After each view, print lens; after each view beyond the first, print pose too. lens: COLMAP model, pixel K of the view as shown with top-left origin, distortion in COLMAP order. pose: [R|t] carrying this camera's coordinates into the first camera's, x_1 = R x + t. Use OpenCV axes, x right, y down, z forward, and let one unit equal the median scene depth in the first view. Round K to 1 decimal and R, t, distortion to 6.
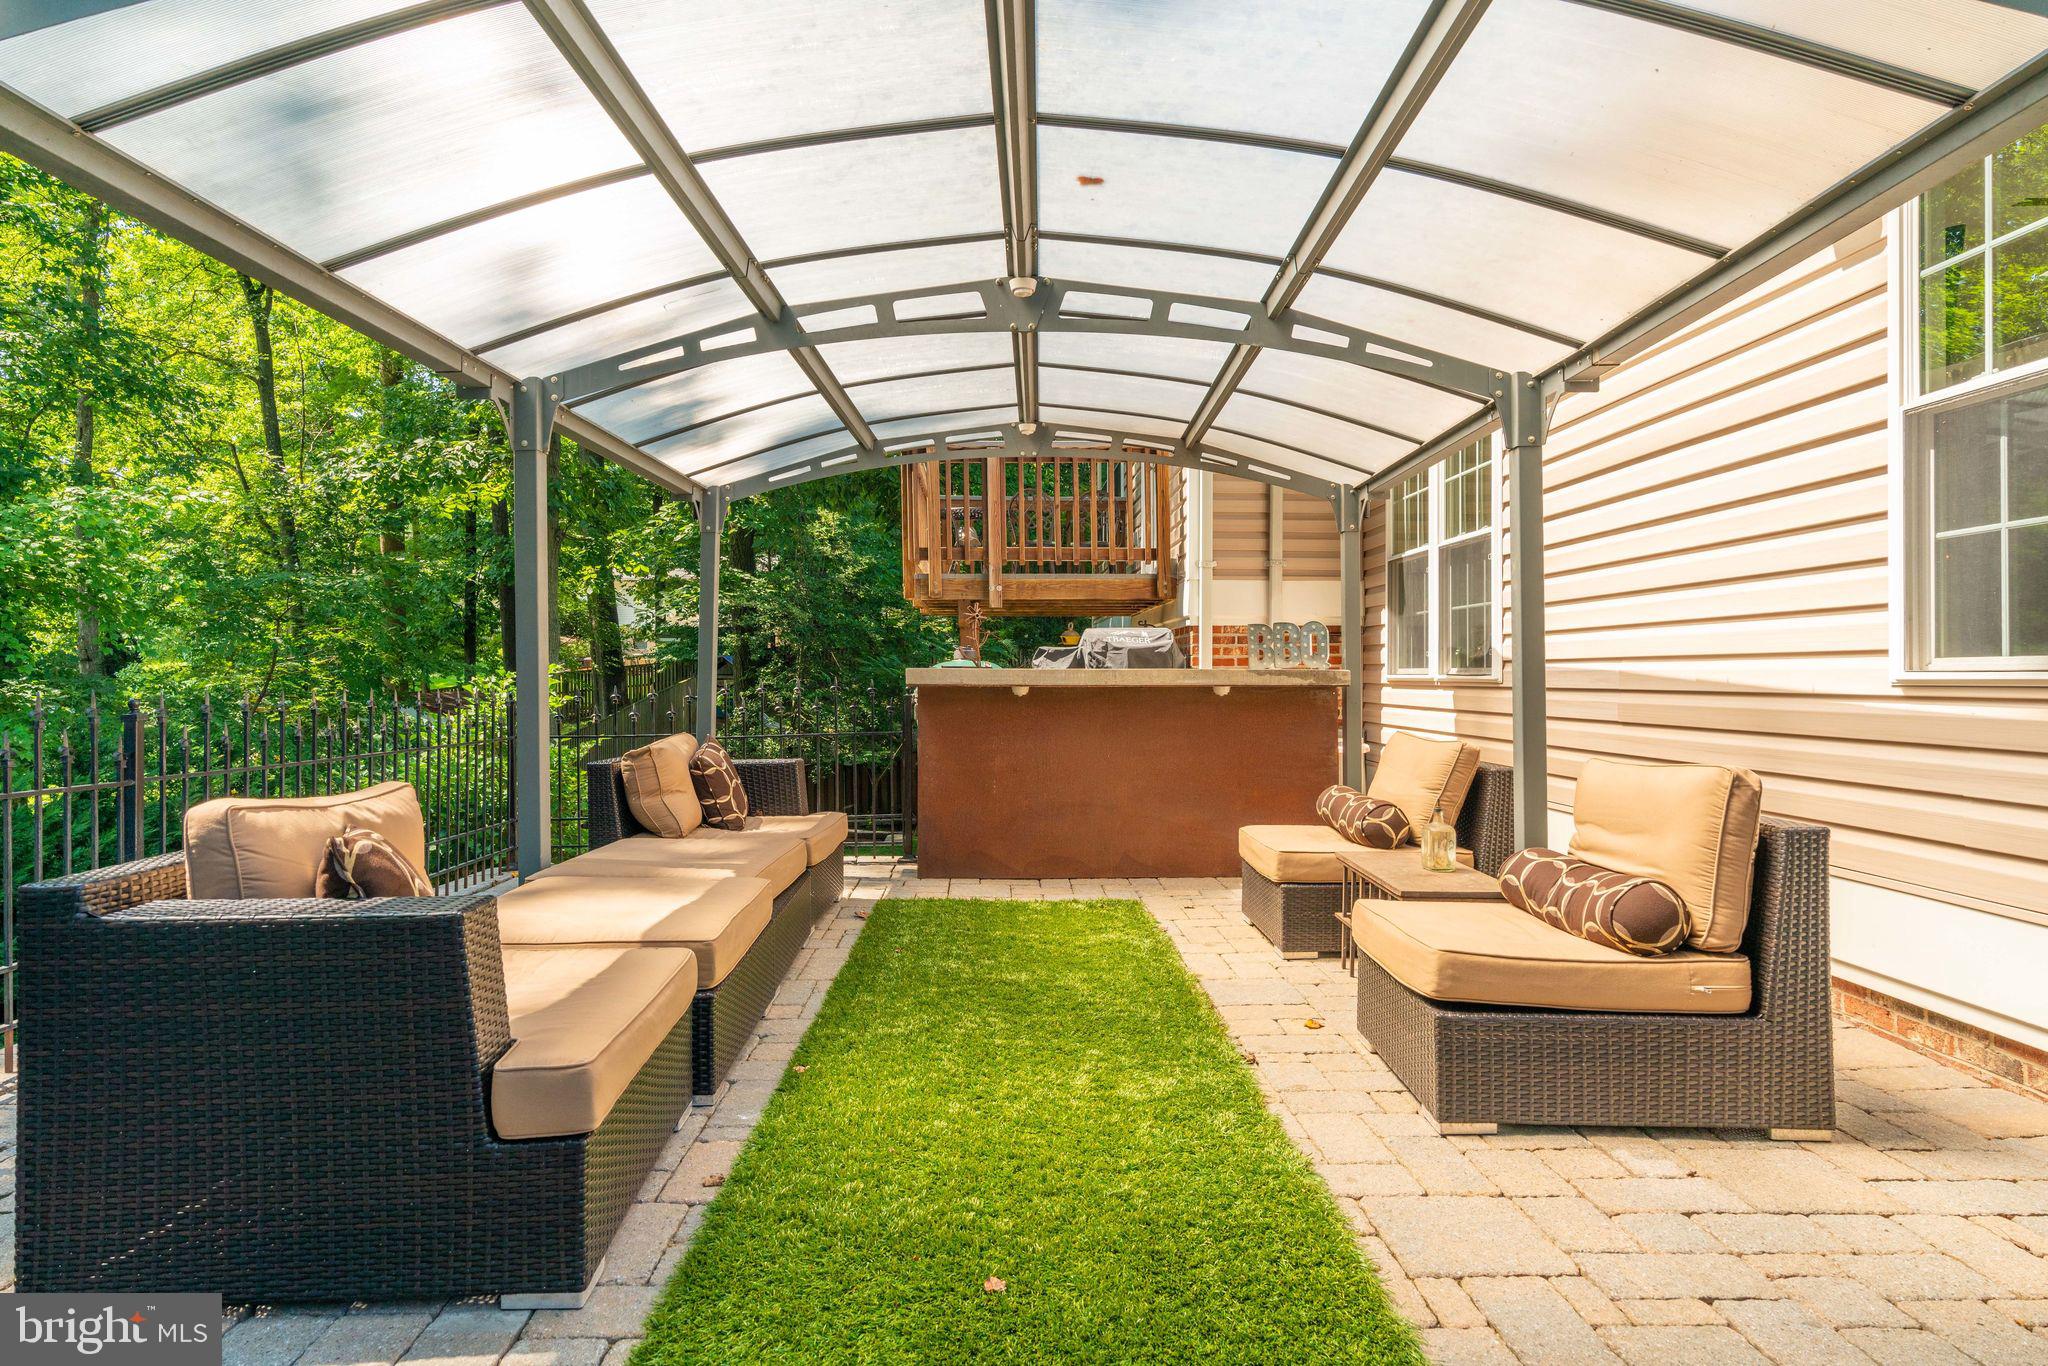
lens RADIAL K [[1149.8, 0, 1023.7], [0, 1149.8, 676.5], [0, 0, 1]] dist [0.006425, 0.001378]
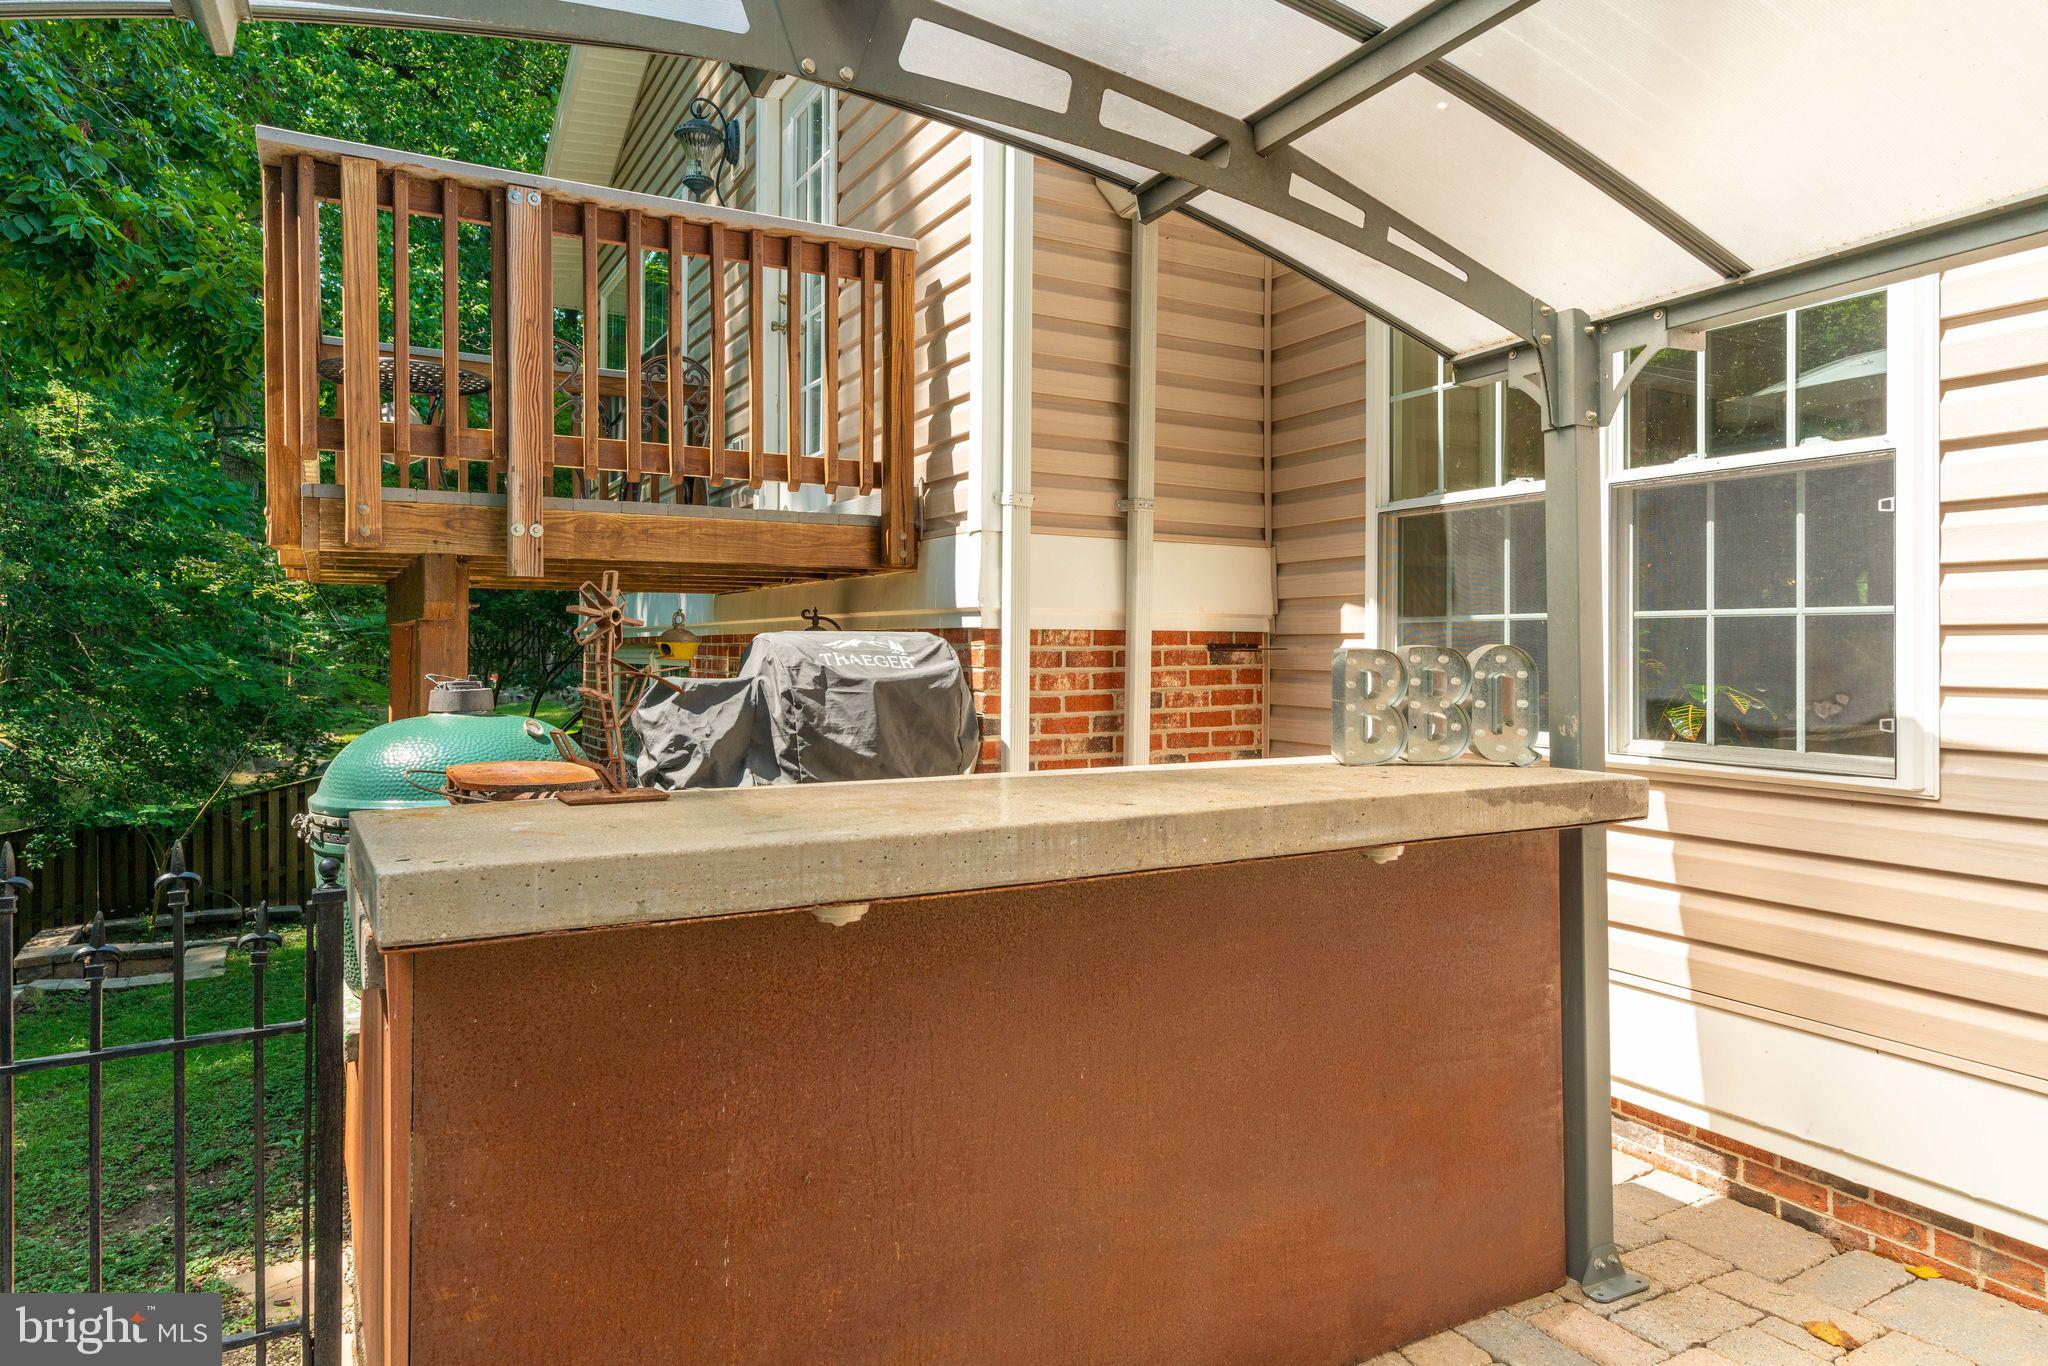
lens RADIAL K [[1221.6, 0, 1013.5], [0, 1221.6, 634.0], [0, 0, 1]] dist [-0.003950, 0.000687]
pose [[0.885718, 0.008169, 0.464152, -0.072548], [-0.003875, 0.999940, -0.010204, -0.035294], [-0.464207, 0.007240, 0.885697, 0.525229]]
